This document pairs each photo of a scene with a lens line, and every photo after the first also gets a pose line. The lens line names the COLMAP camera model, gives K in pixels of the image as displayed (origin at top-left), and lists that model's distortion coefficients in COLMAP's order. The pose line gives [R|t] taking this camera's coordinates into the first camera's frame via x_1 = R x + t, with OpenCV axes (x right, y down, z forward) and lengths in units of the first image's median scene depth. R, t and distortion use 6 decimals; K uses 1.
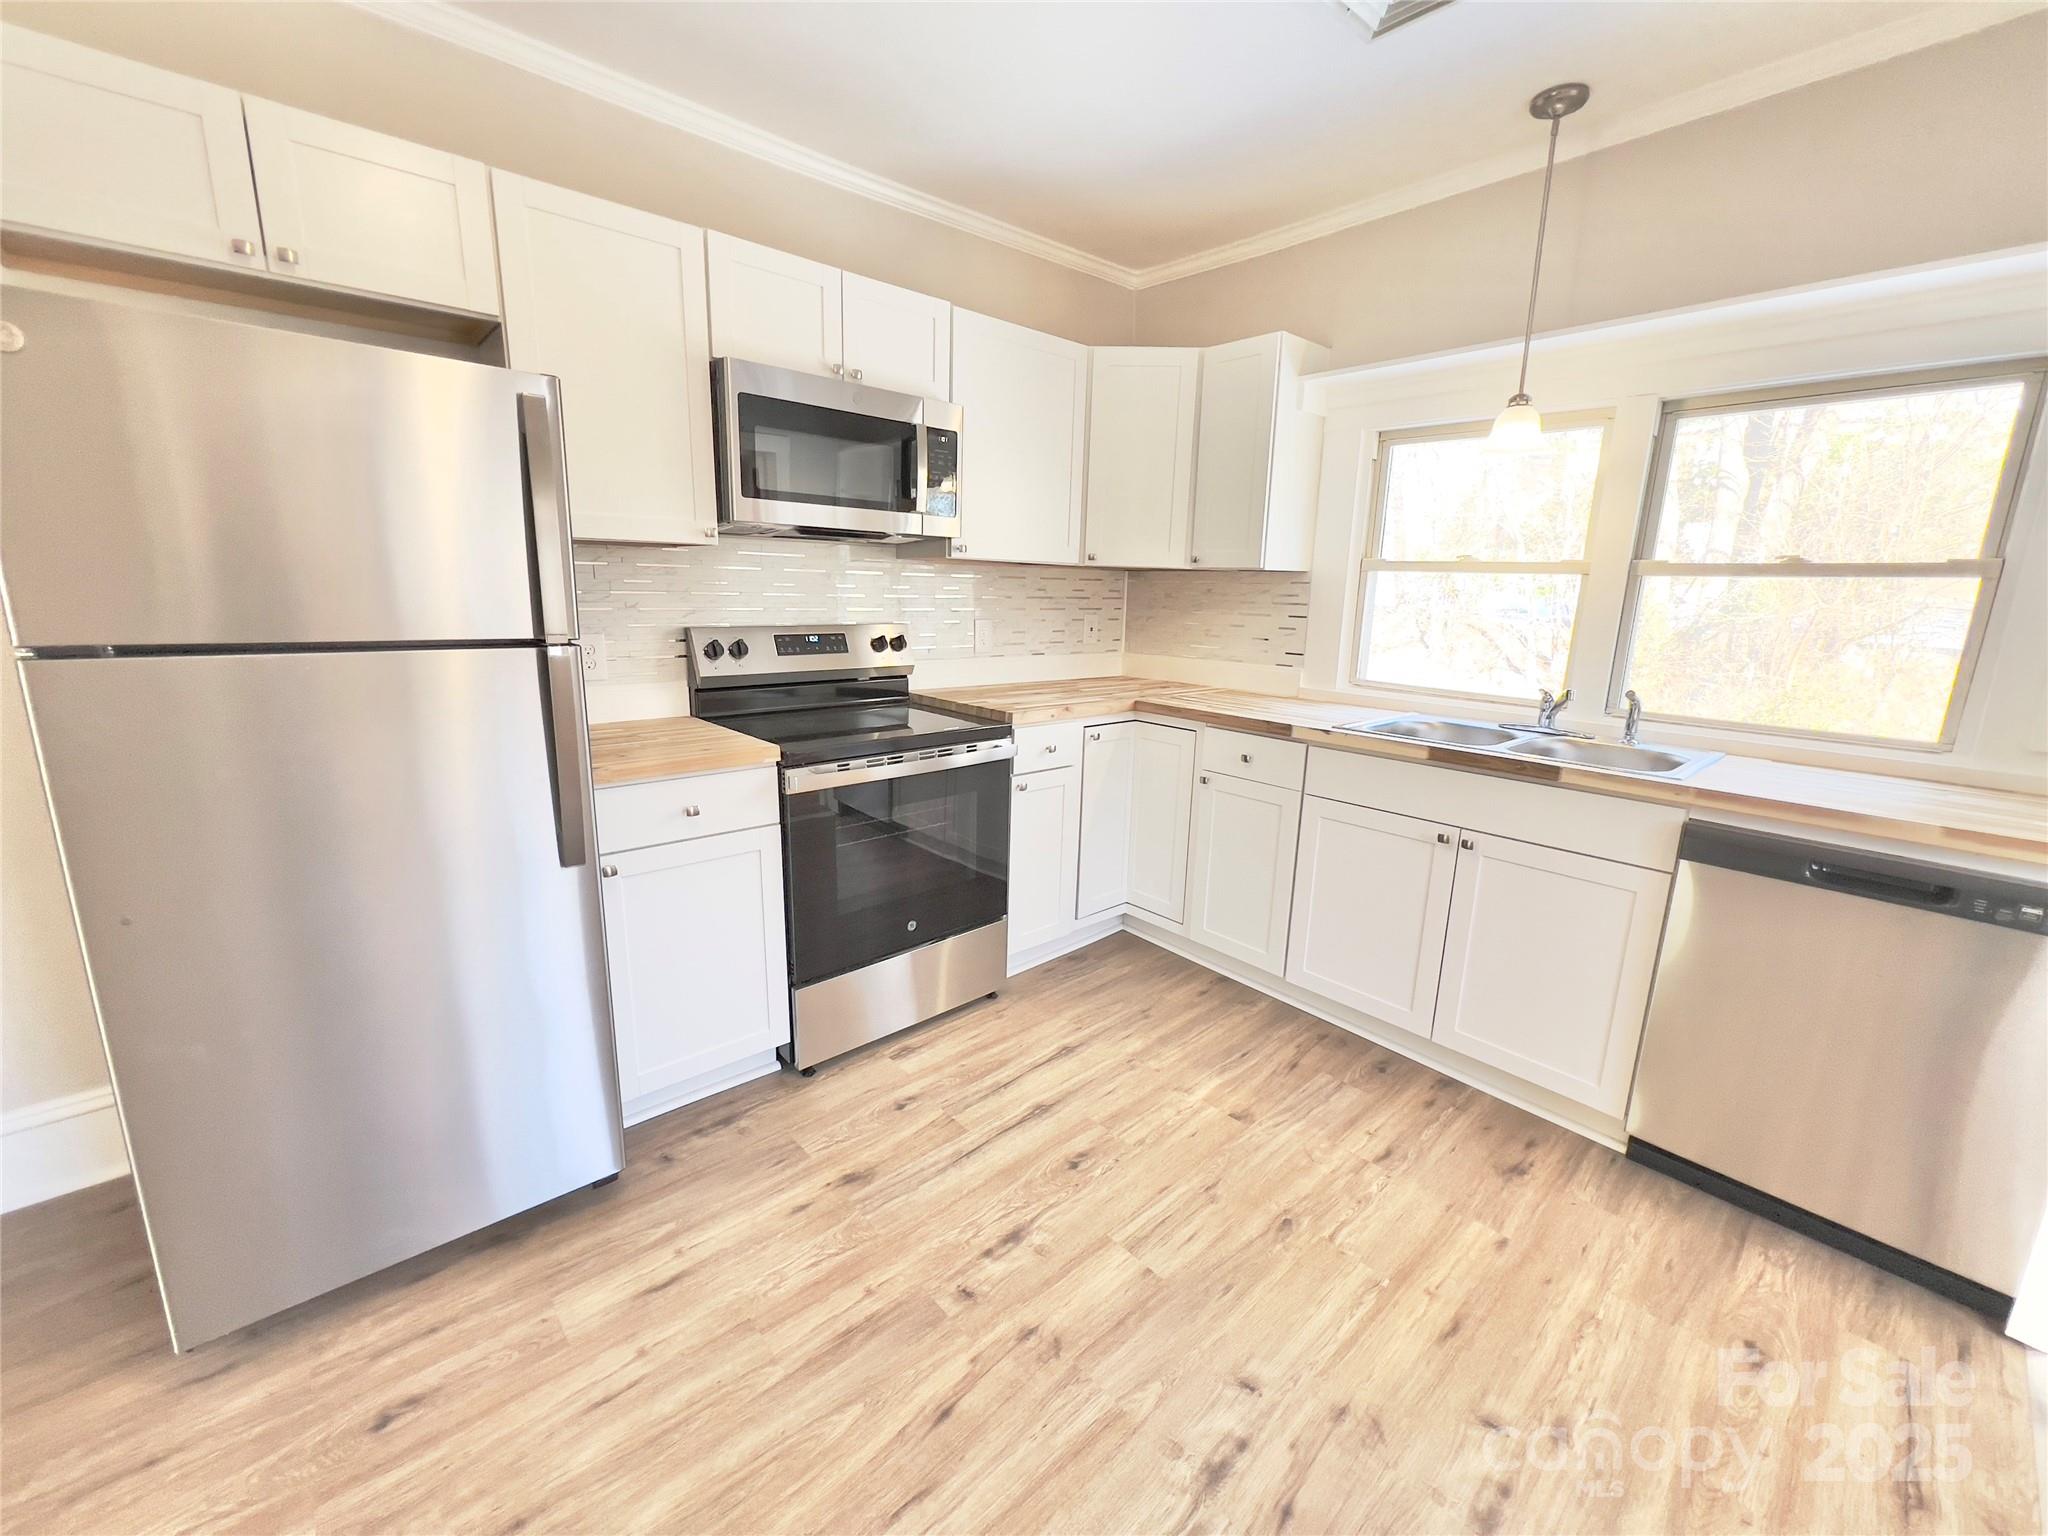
lens RADIAL K [[819.0, 0, 1023.9], [0, 819.0, 761.5], [0, 0, 1]] dist [-0.005467, 0.001440]
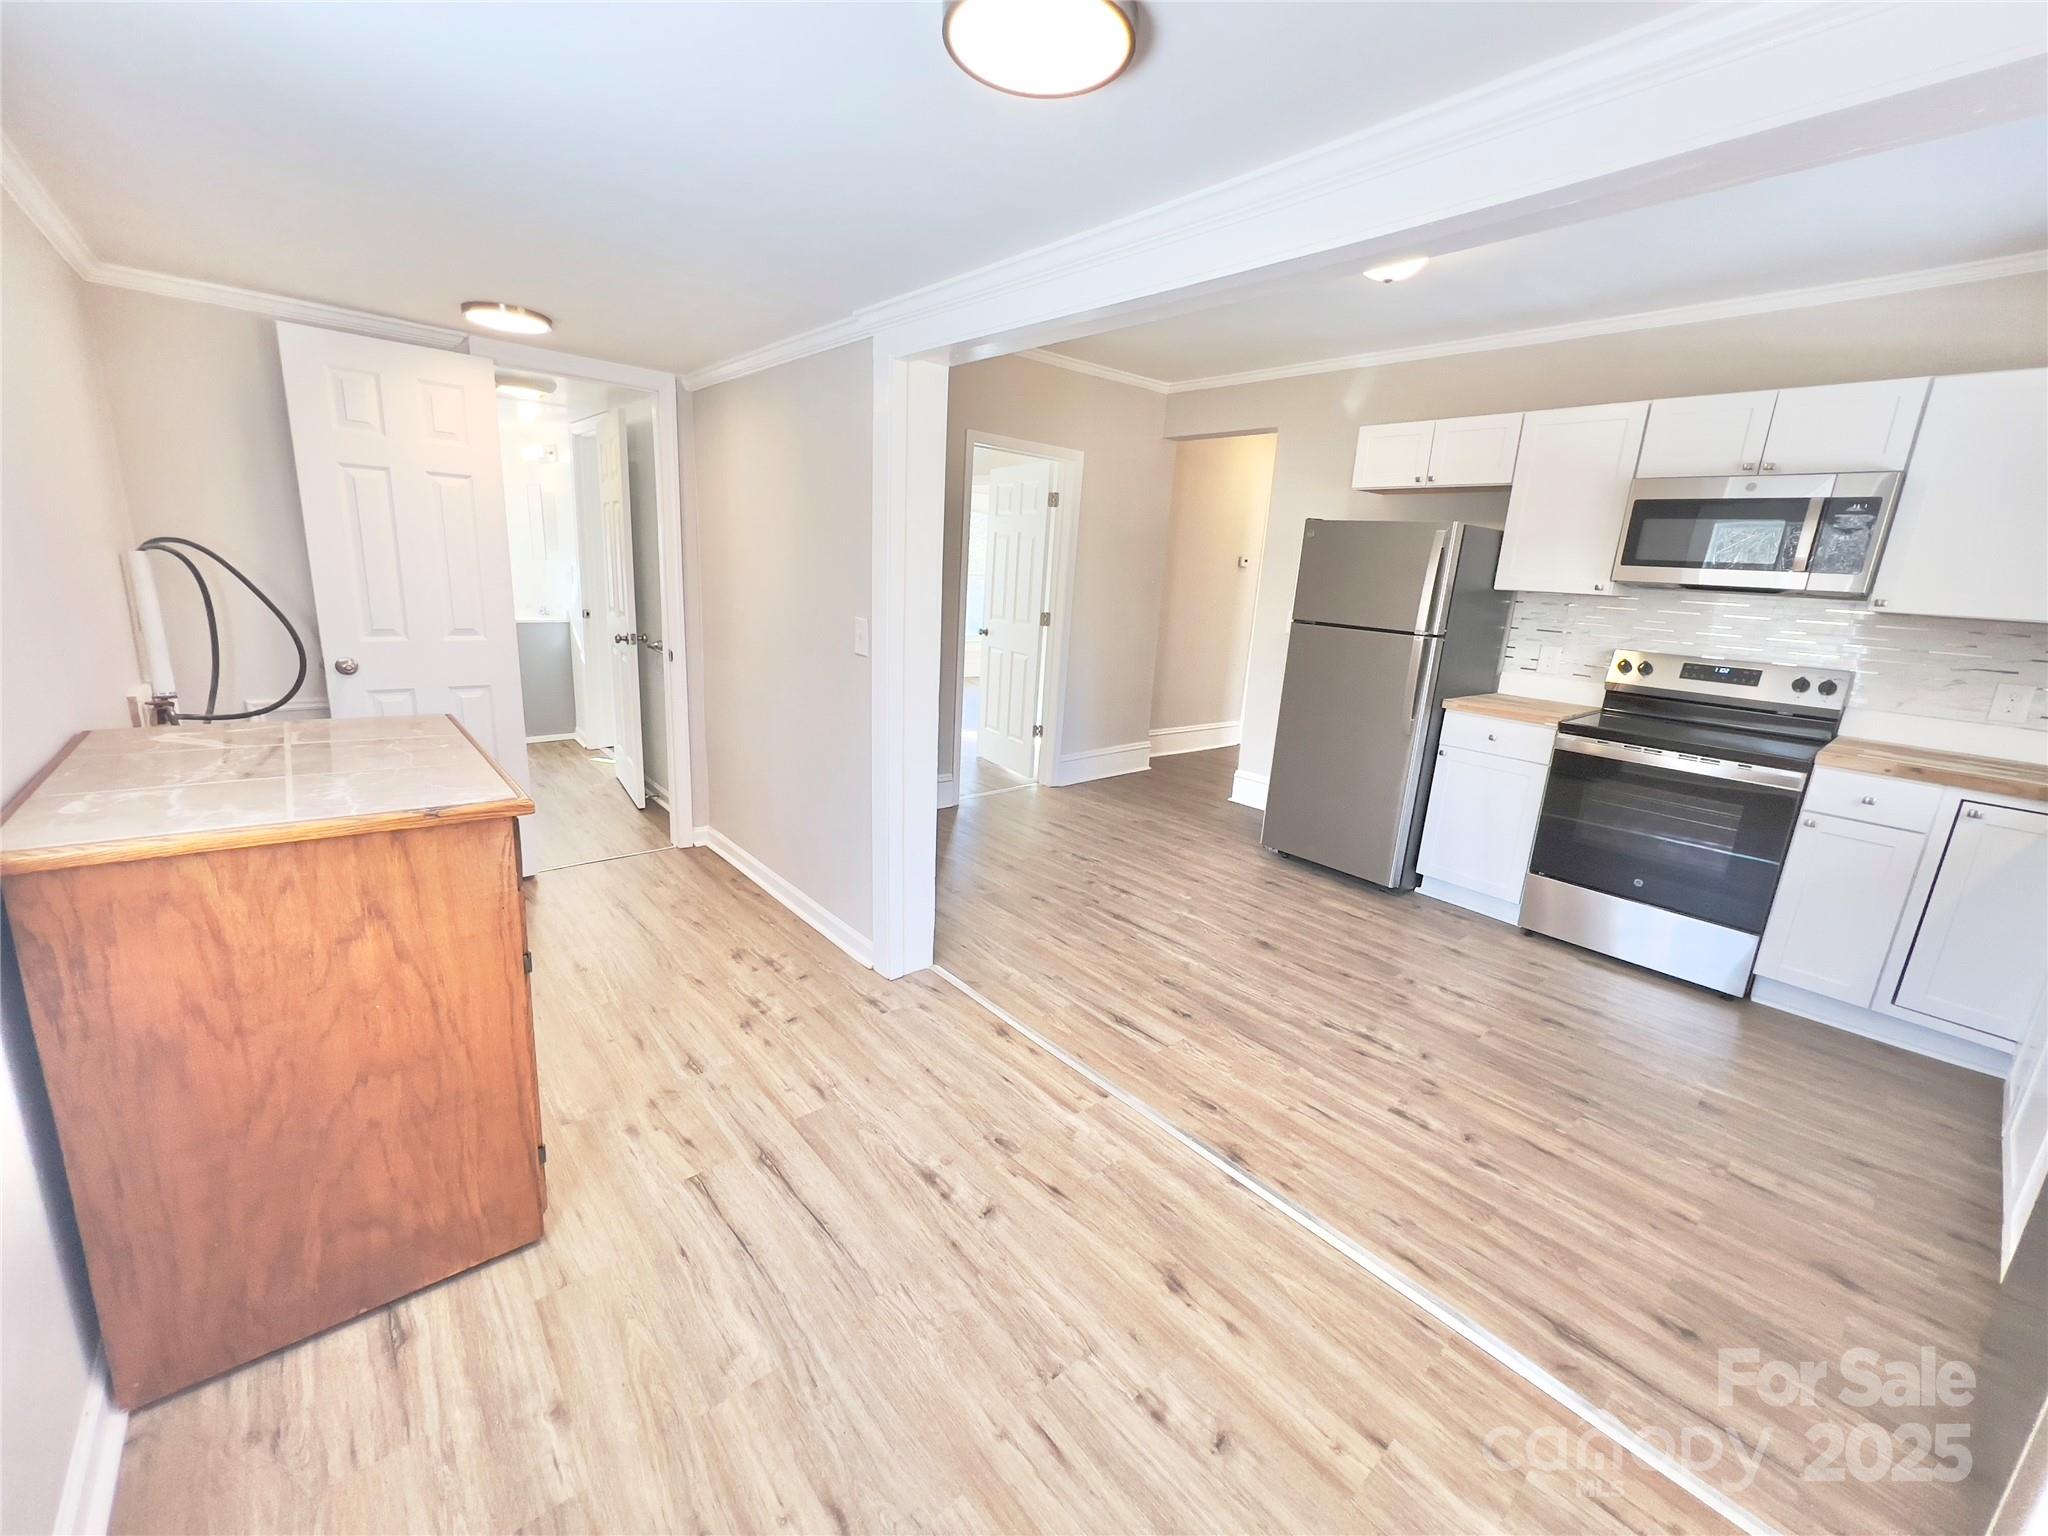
lens RADIAL K [[819.0, 0, 1020.9], [0, 819.0, 761.6], [0, 0, 1]] dist [-0.005467, 0.001440]
pose [[-0.014598, 0.212716, -0.977005, 1.299633], [-0.264649, 0.941440, 0.208928, 0.007144], [0.964234, 0.261613, 0.042552, -0.073240]]
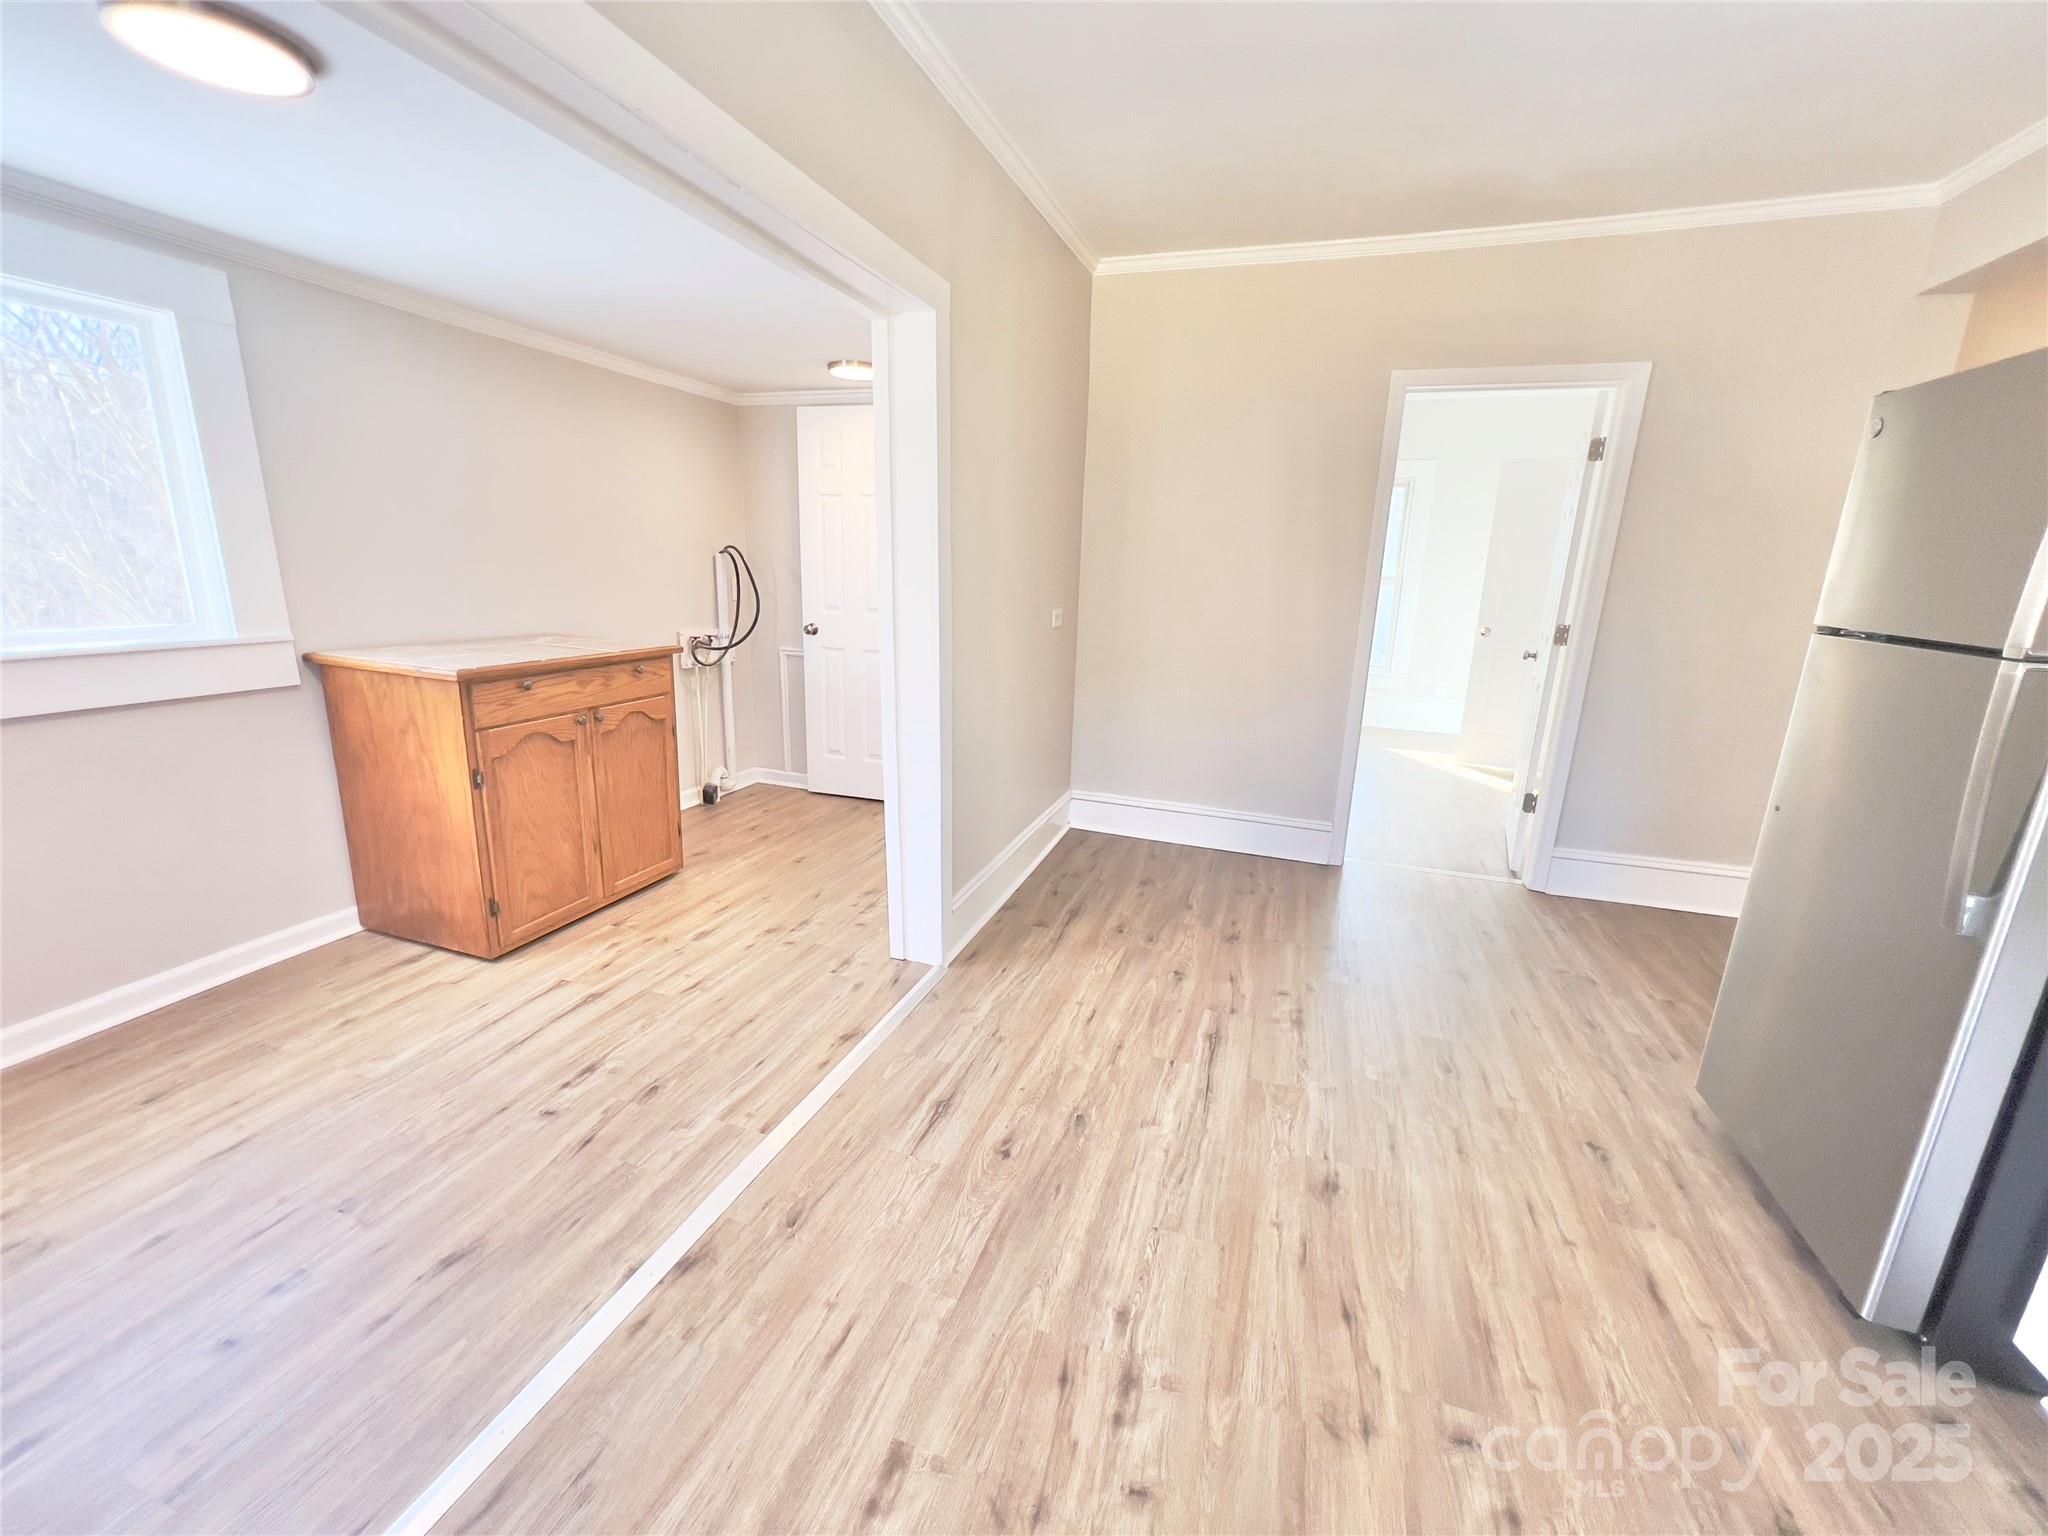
lens RADIAL K [[818.9, 0, 1026.2], [0, 818.9, 770.3], [0, 0, 1]] dist [-0.004306, 0.000766]
pose [[-0.868140, 0.075297, -0.490574, 0.498849], [-0.152480, 0.900159, 0.407999, -0.162127], [0.472316, 0.429003, -0.769983, 0.866452]]
